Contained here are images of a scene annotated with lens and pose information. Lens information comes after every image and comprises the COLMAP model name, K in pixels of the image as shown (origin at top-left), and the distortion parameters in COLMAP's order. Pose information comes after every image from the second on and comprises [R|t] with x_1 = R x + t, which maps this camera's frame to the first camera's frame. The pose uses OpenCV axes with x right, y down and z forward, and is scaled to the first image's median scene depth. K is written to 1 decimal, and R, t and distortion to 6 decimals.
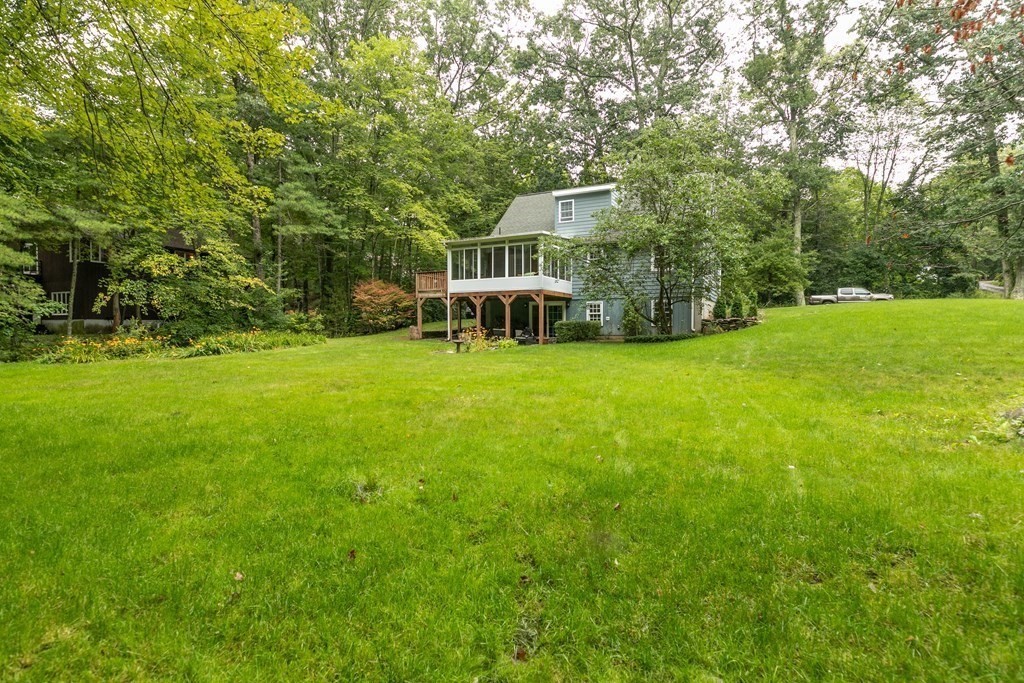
lens RADIAL K [[493.5, 0, 512.0], [0, 493.5, 341.5], [0, 0, 1]] dist [-0.004454, -0.000449]
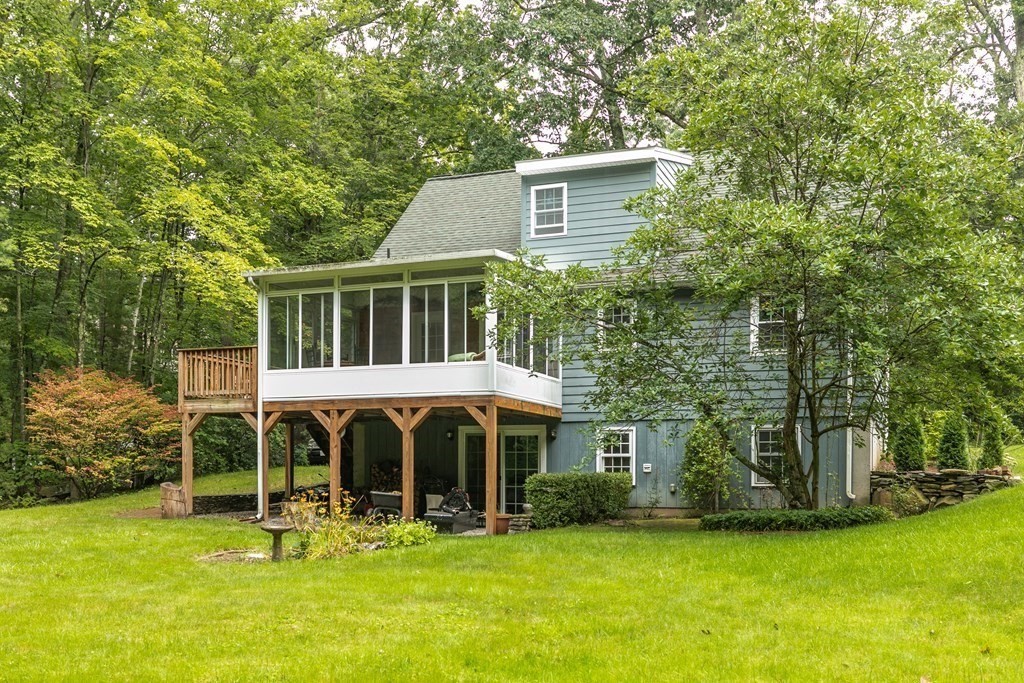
lens RADIAL K [[1007.9, 0, 483.0], [0, 1007.9, 491.7], [0, 0, 1]] dist [-0.000441, -0.005965]
pose [[0.997325, 0.005923, 0.072848, -0.006657], [-0.004572, 0.999815, -0.018693, -0.010028], [-0.072946, 0.018310, 0.997168, 0.163537]]
